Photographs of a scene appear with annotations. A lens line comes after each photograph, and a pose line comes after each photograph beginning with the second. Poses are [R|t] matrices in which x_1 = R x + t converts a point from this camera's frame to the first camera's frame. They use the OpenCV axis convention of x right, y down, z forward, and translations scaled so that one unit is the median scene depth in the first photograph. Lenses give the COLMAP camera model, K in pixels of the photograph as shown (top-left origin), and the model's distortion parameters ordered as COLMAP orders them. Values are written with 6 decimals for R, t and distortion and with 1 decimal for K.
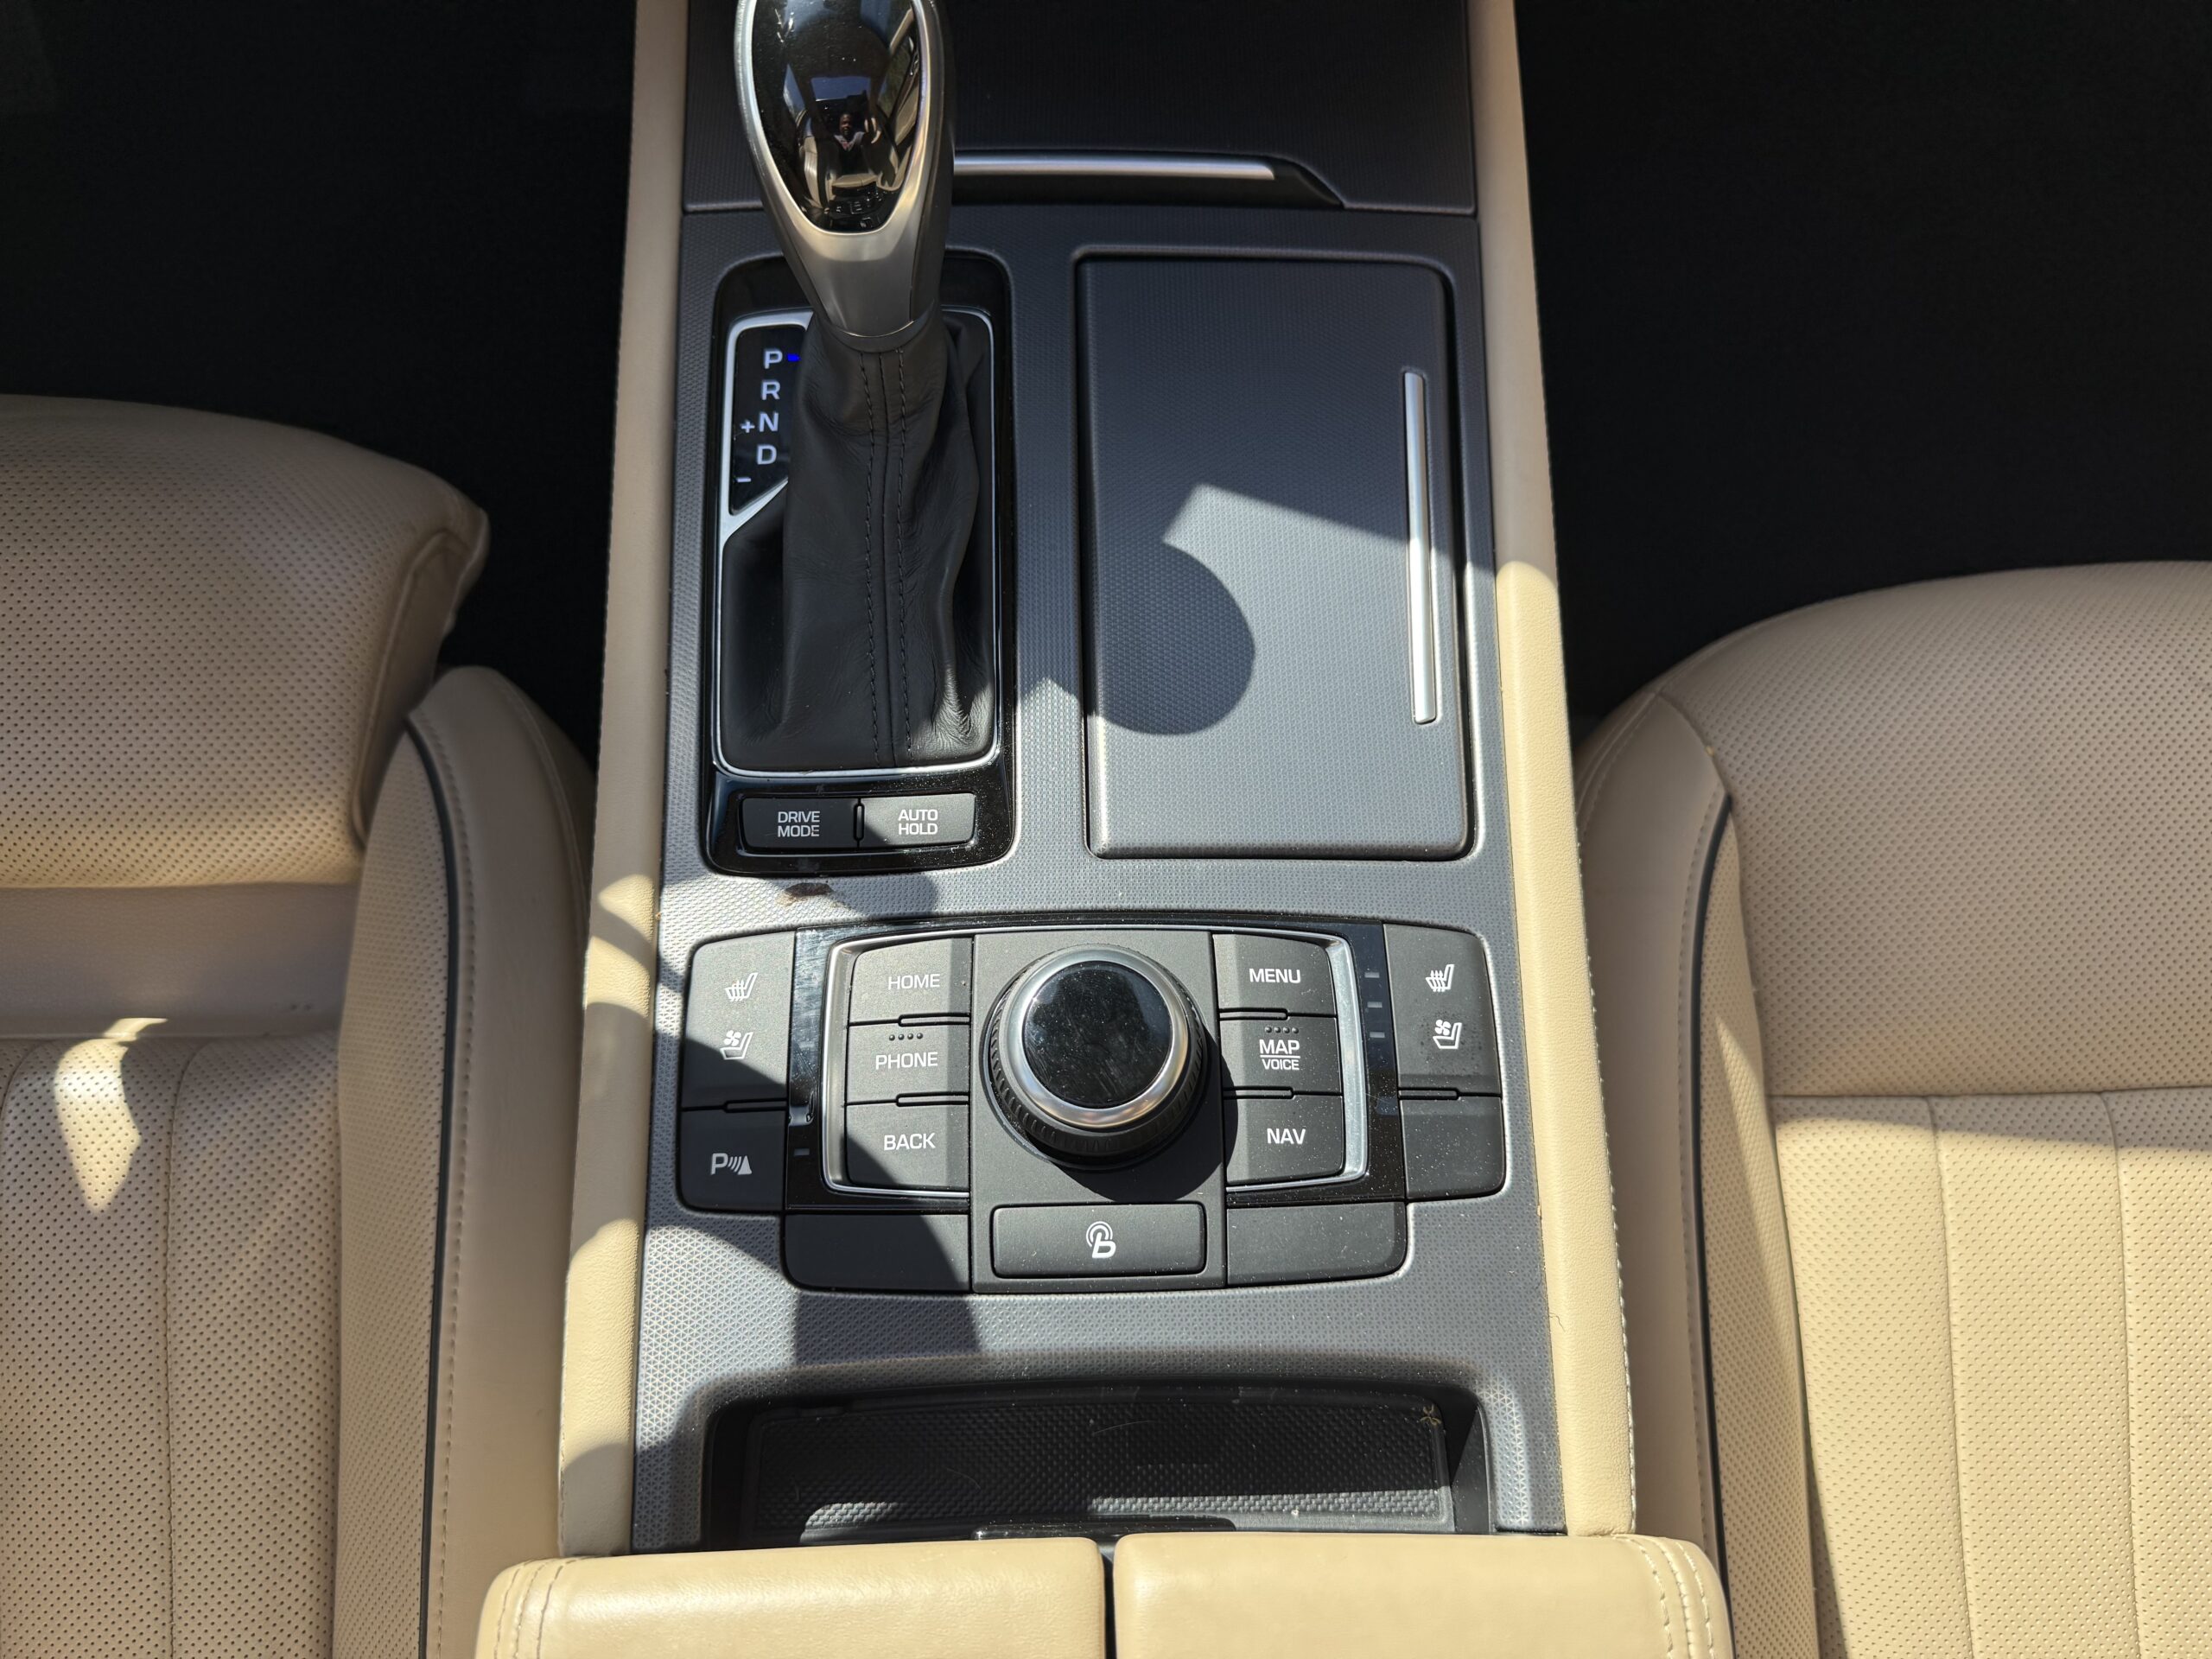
lens RADIAL K [[1572.1, 0, 1102.2], [0, 1572.1, 837.9], [0, 0, 1]] dist [0.041259, -0.053815]
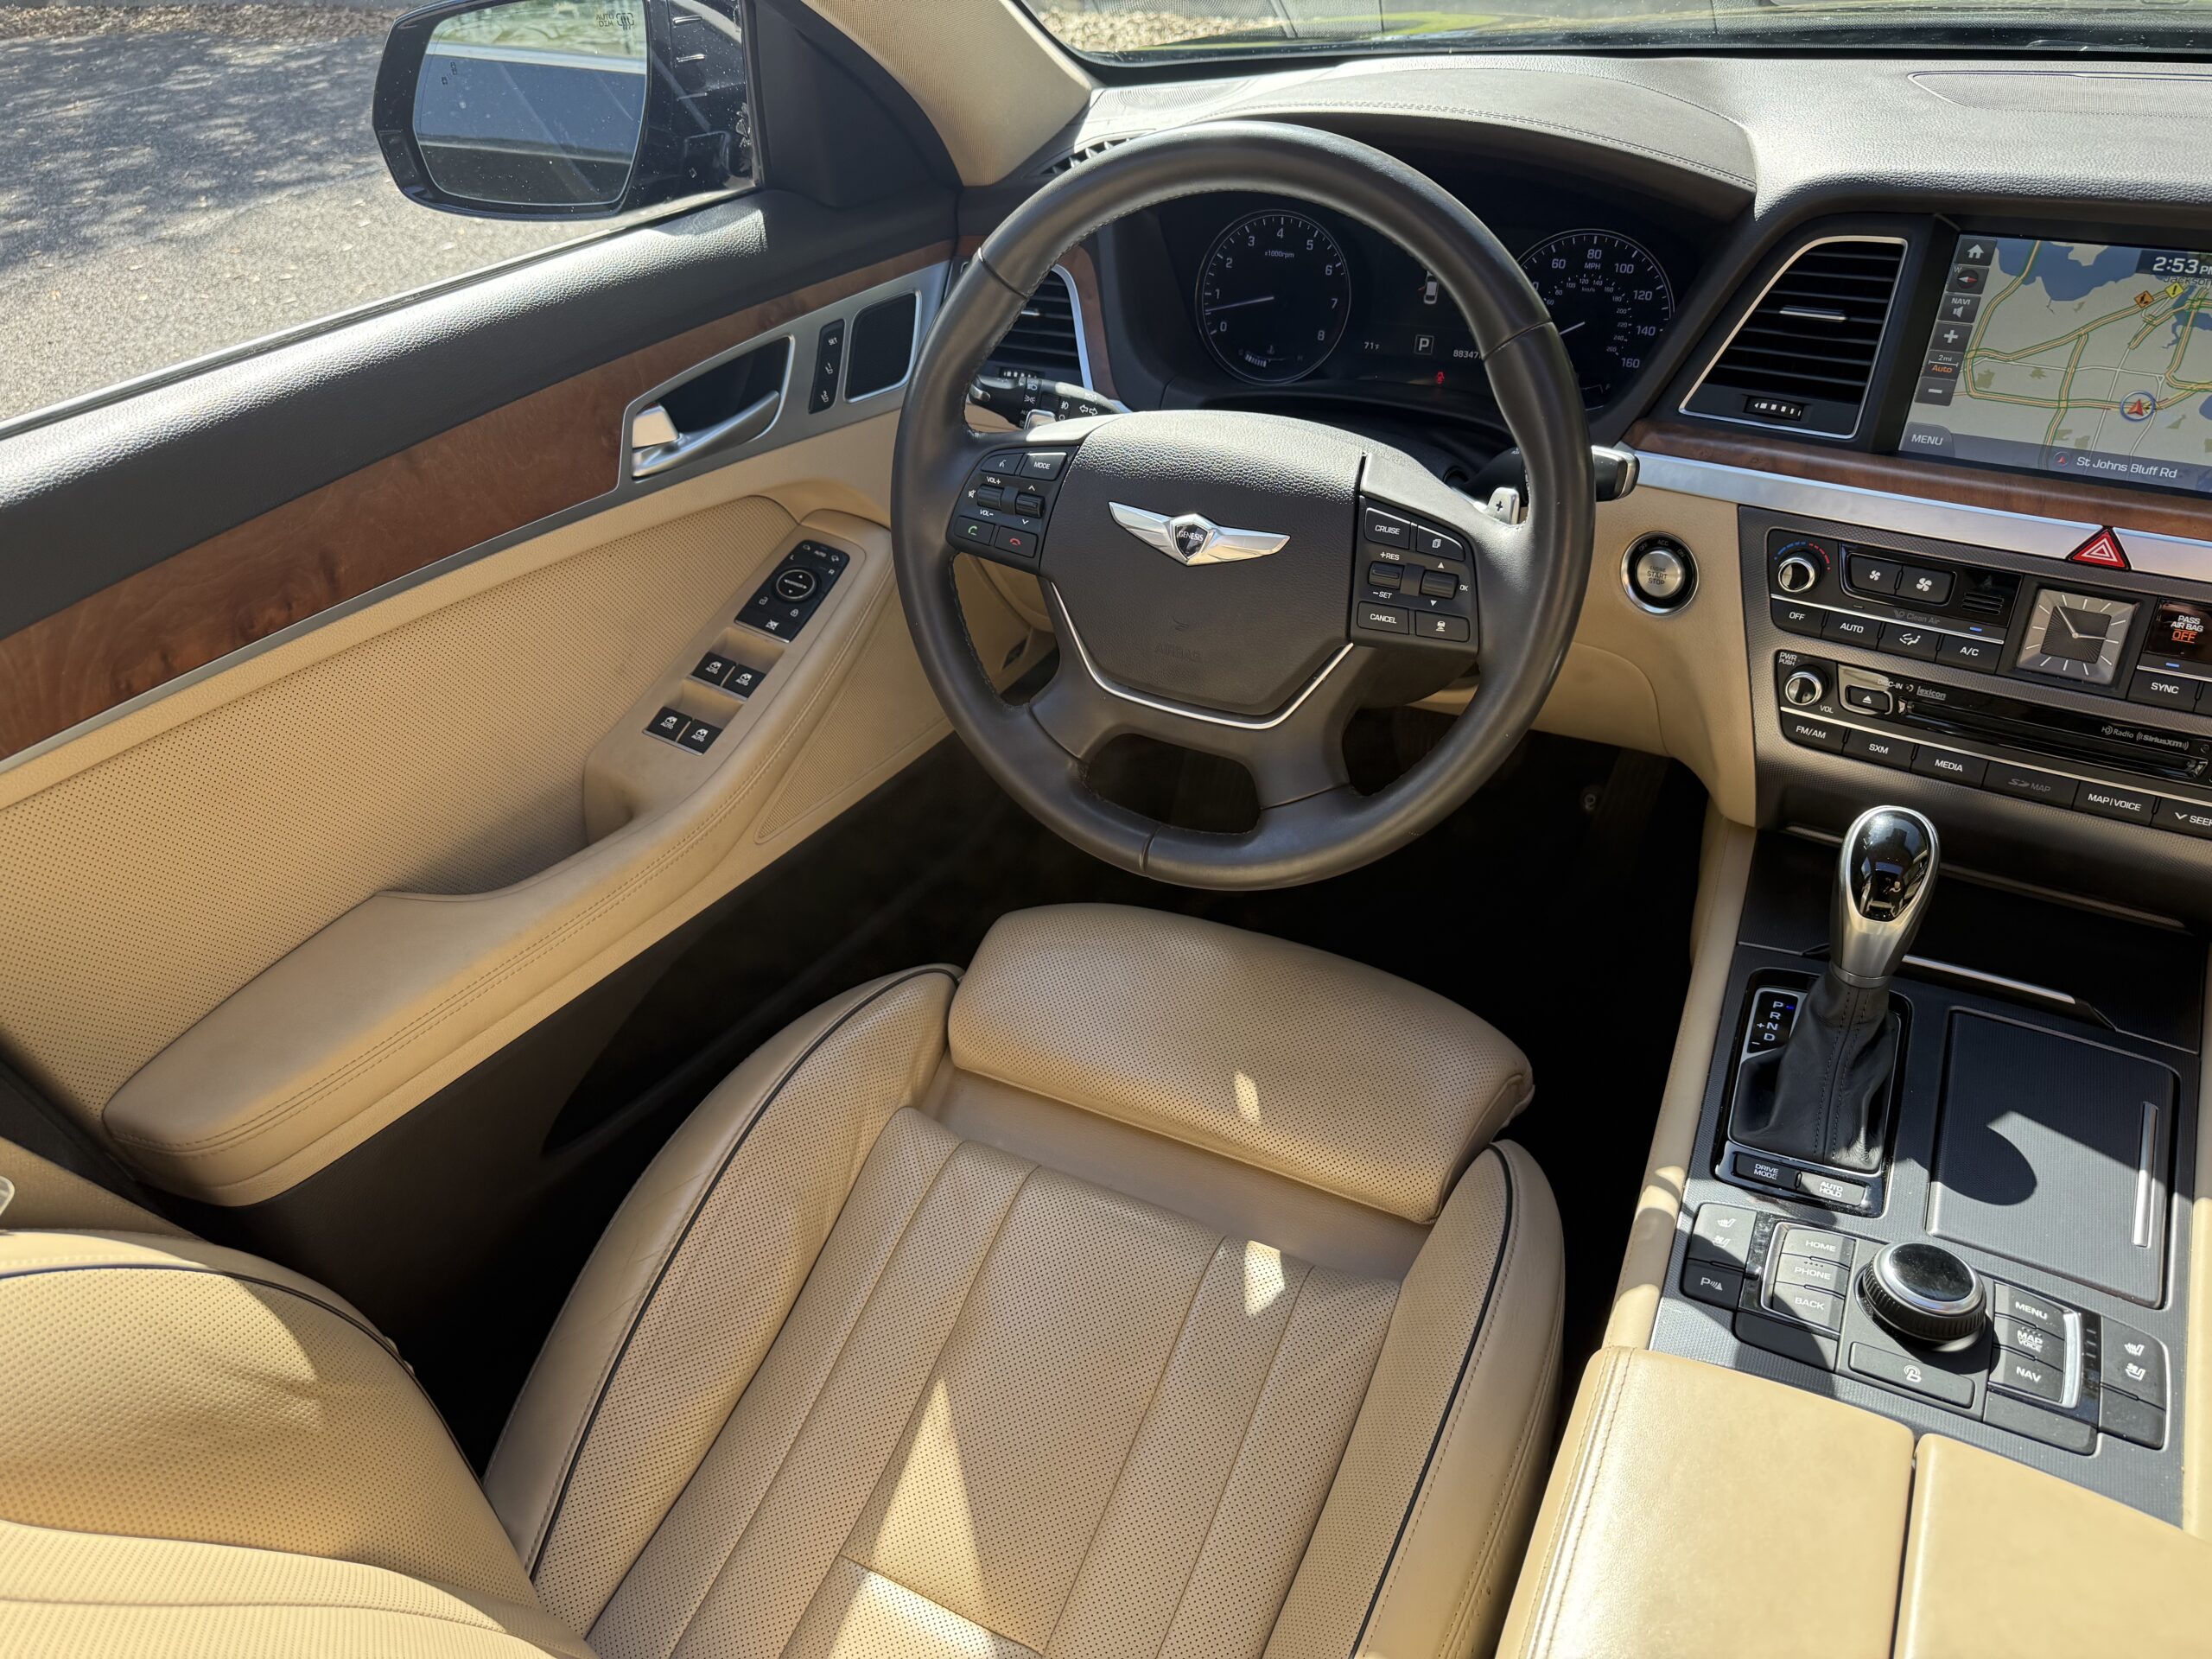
lens RADIAL K [[1572.1, 0, 1095.3], [0, 1572.1, 837.4], [0, 0, 1]] dist [0.041259, -0.053815]
pose [[0.871011, 0.208858, -0.444655, -0.134368], [-0.432761, 0.754580, -0.493282, 1.055171], [0.232502, 0.622083, 0.747633, -0.977906]]
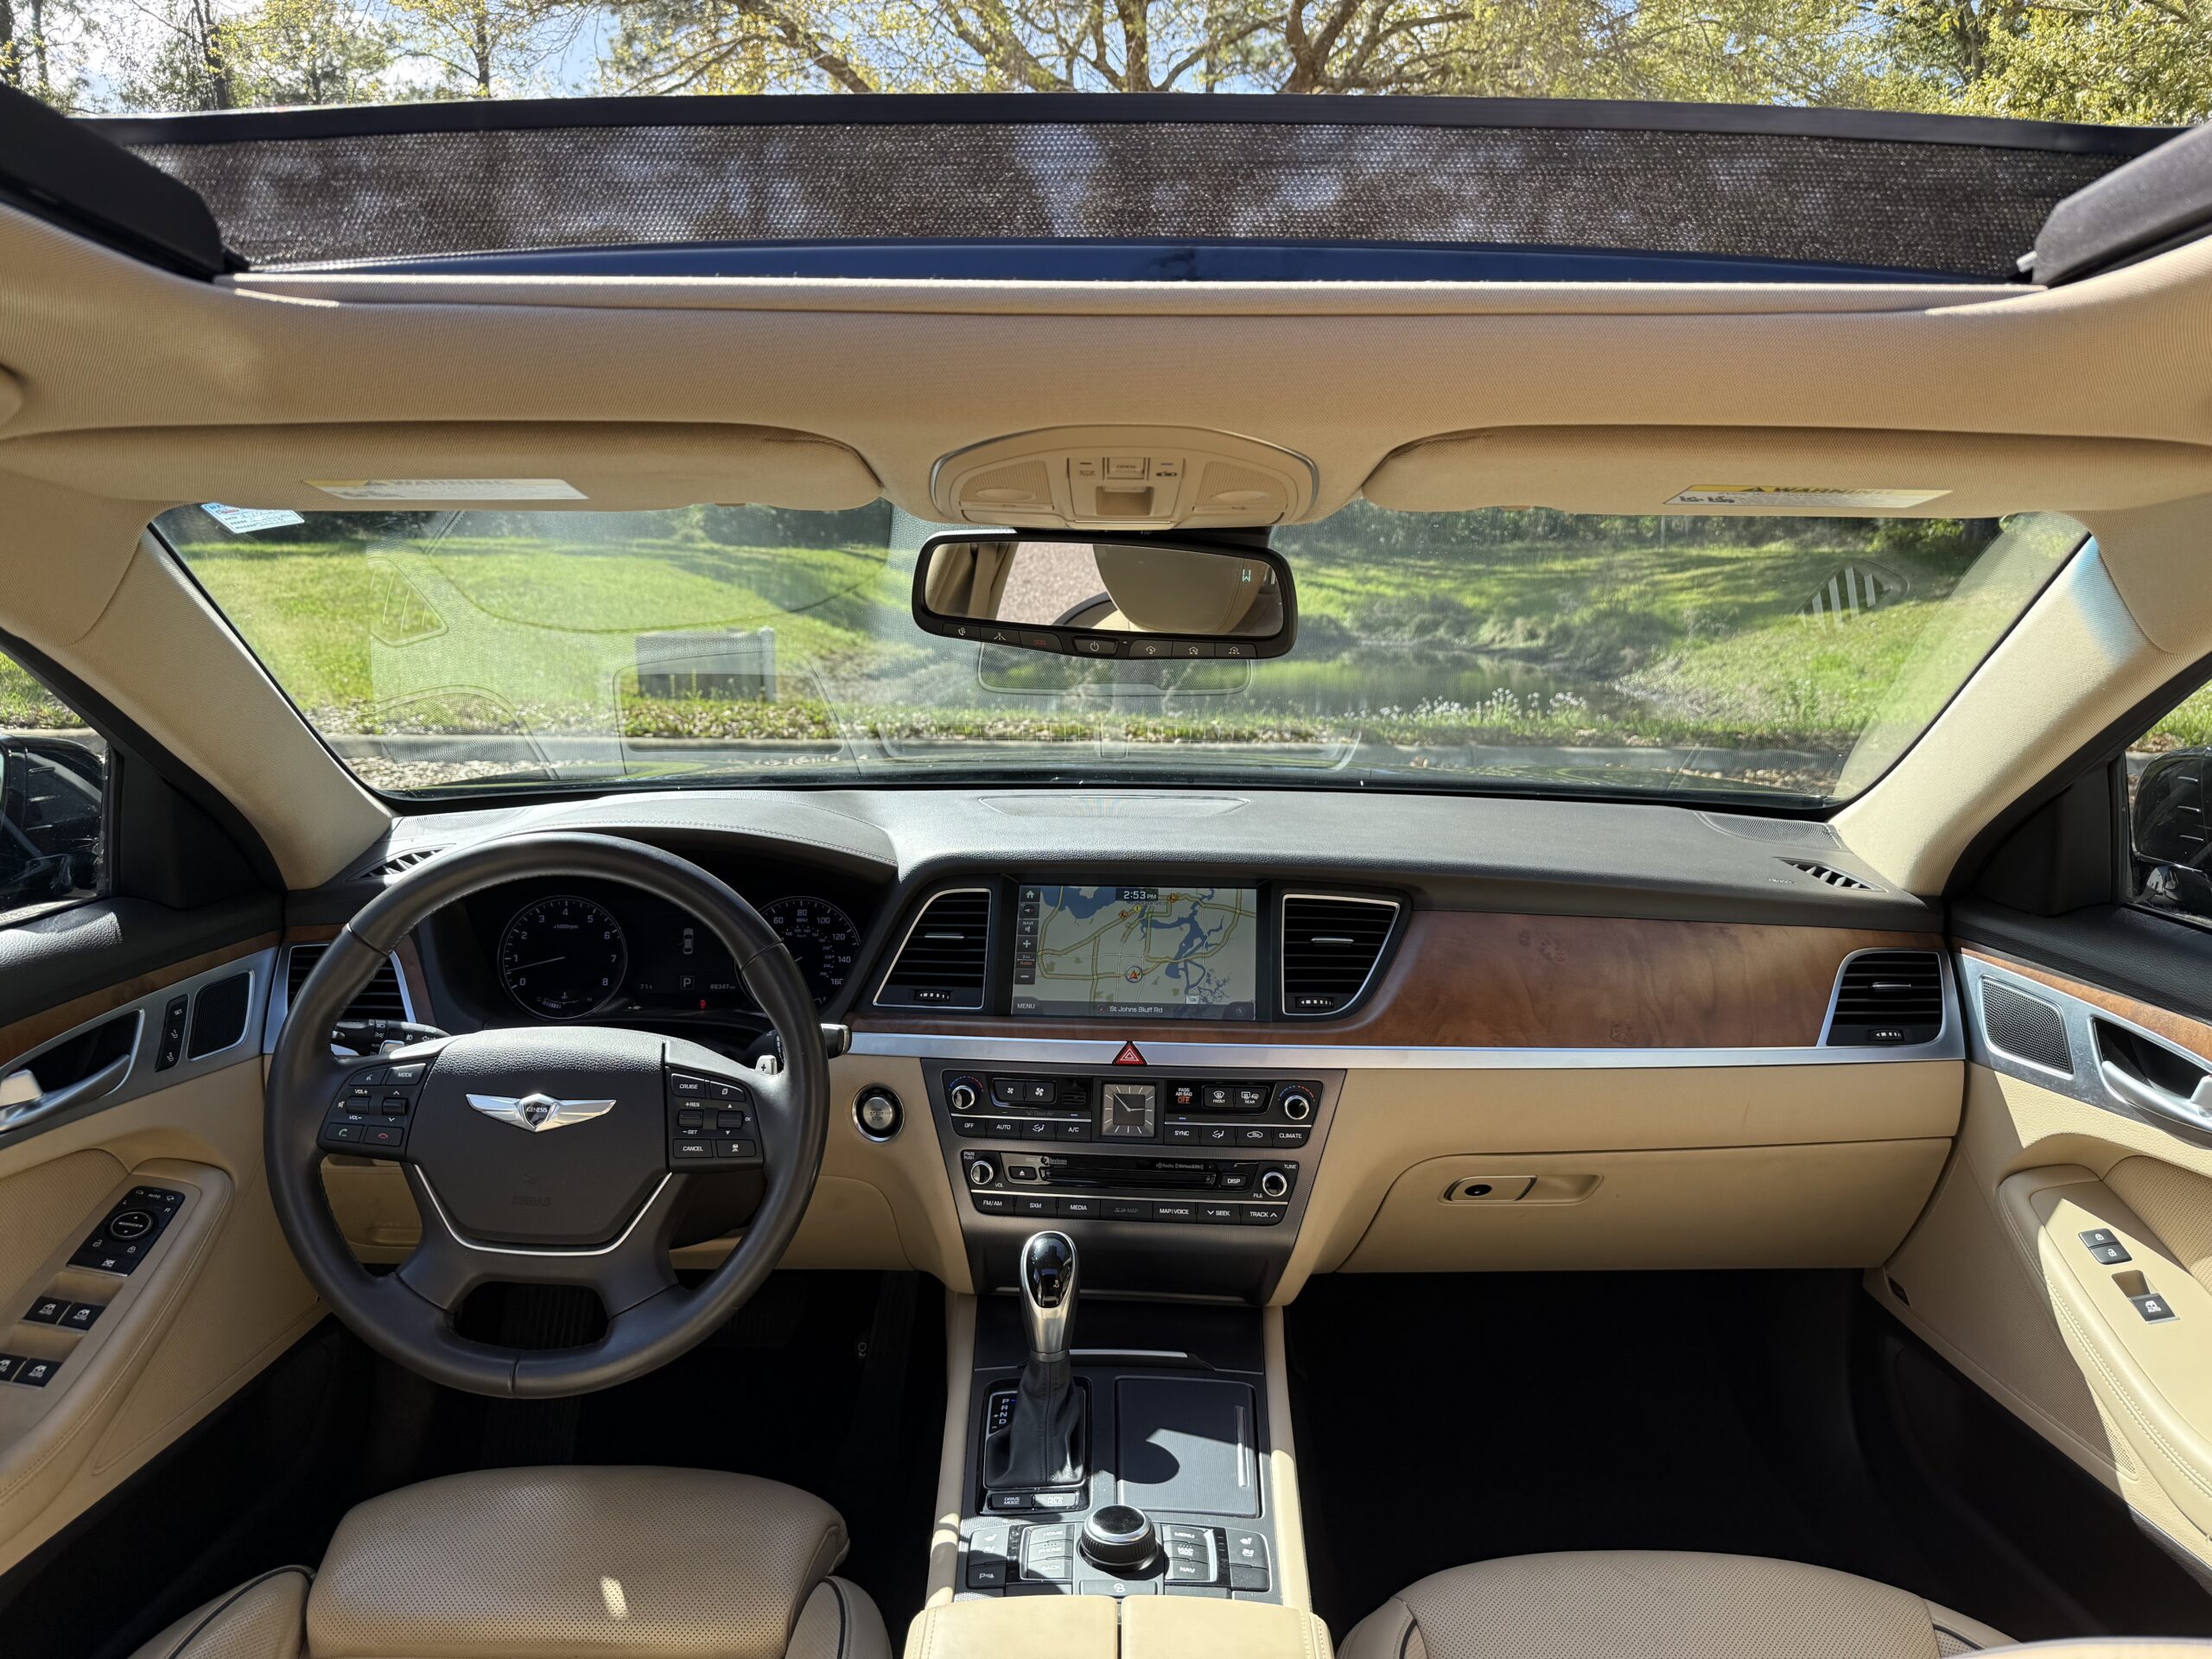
lens RADIAL K [[1572.1, 0, 1112.1], [0, 1572.1, 811.7], [0, 0, 1]] dist [0.041259, -0.053815]
pose [[0.999400, -0.019835, -0.028406, 0.088143], [-0.015688, 0.471942, -0.881490, 1.932321], [0.030890, 0.881406, 0.471348, -1.422333]]
